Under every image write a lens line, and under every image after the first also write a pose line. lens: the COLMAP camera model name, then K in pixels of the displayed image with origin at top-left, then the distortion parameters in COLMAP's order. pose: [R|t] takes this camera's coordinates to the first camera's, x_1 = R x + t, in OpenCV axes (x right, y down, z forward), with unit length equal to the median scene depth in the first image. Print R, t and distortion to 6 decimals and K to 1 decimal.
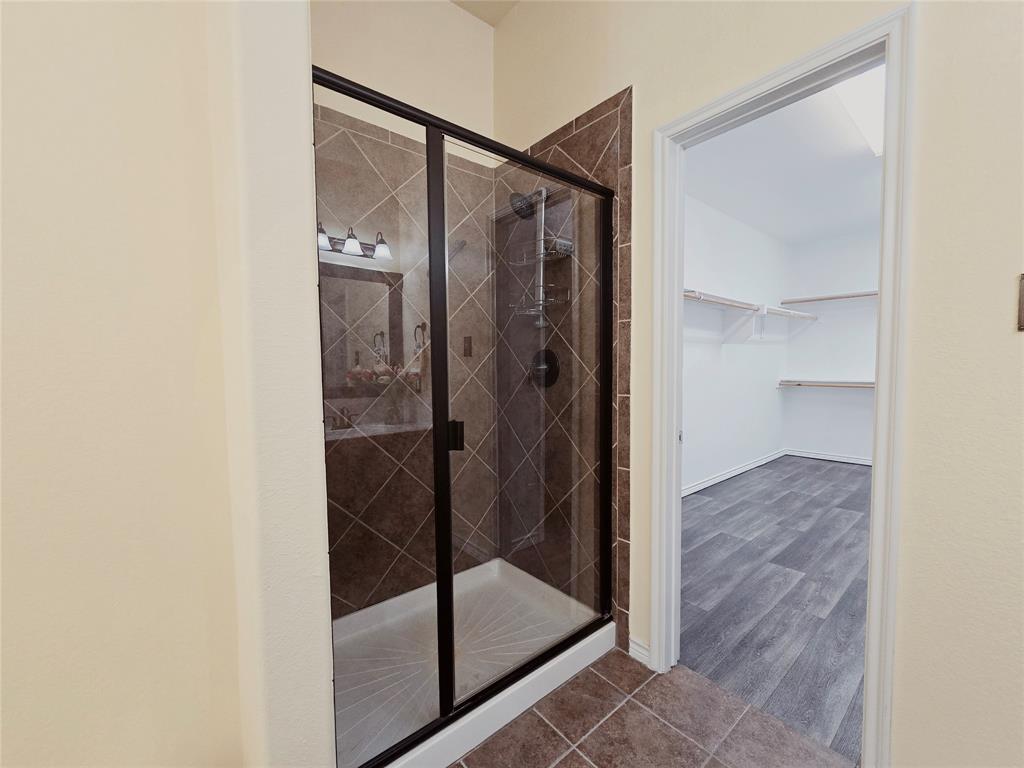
lens RADIAL K [[418.2, 0, 513.8], [0, 418.2, 387.5], [0, 0, 1]] dist [-0.002722, 0.000100]
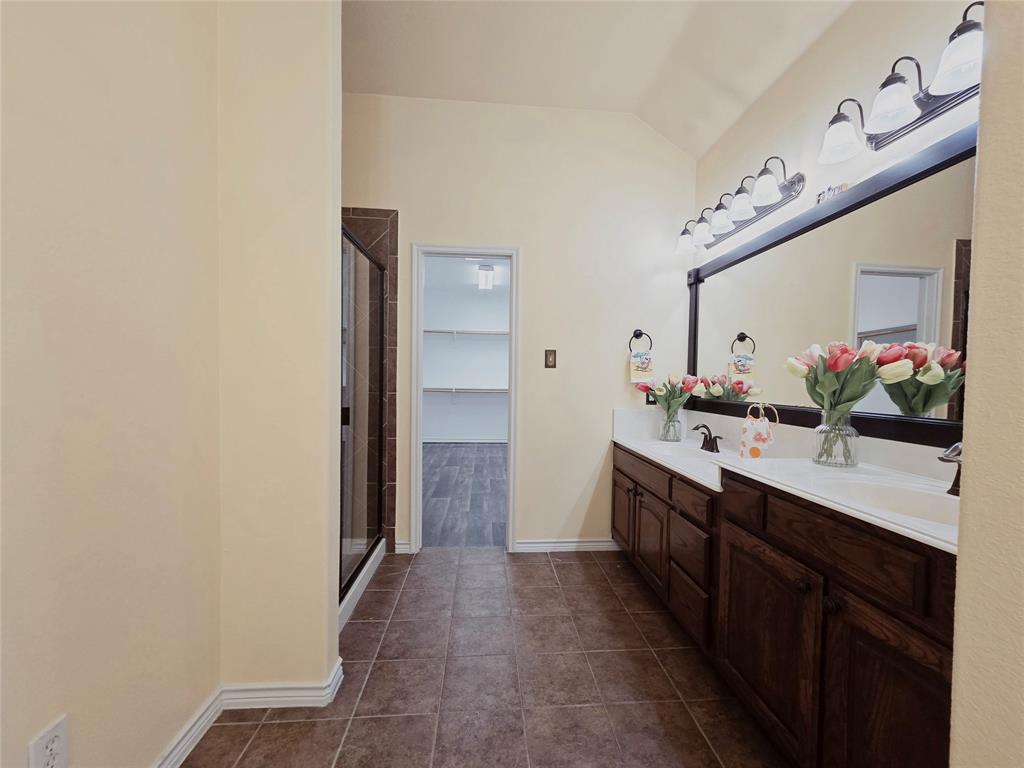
lens RADIAL K [[418.2, 0, 513.0], [0, 418.2, 386.2], [0, 0, 1]] dist [-0.002722, 0.000100]
pose [[0.599374, -0.003273, 0.800463, -0.751222], [0.022670, 0.999660, -0.012888, 0.023657], [-0.800148, 0.025871, 0.599244, -0.352893]]
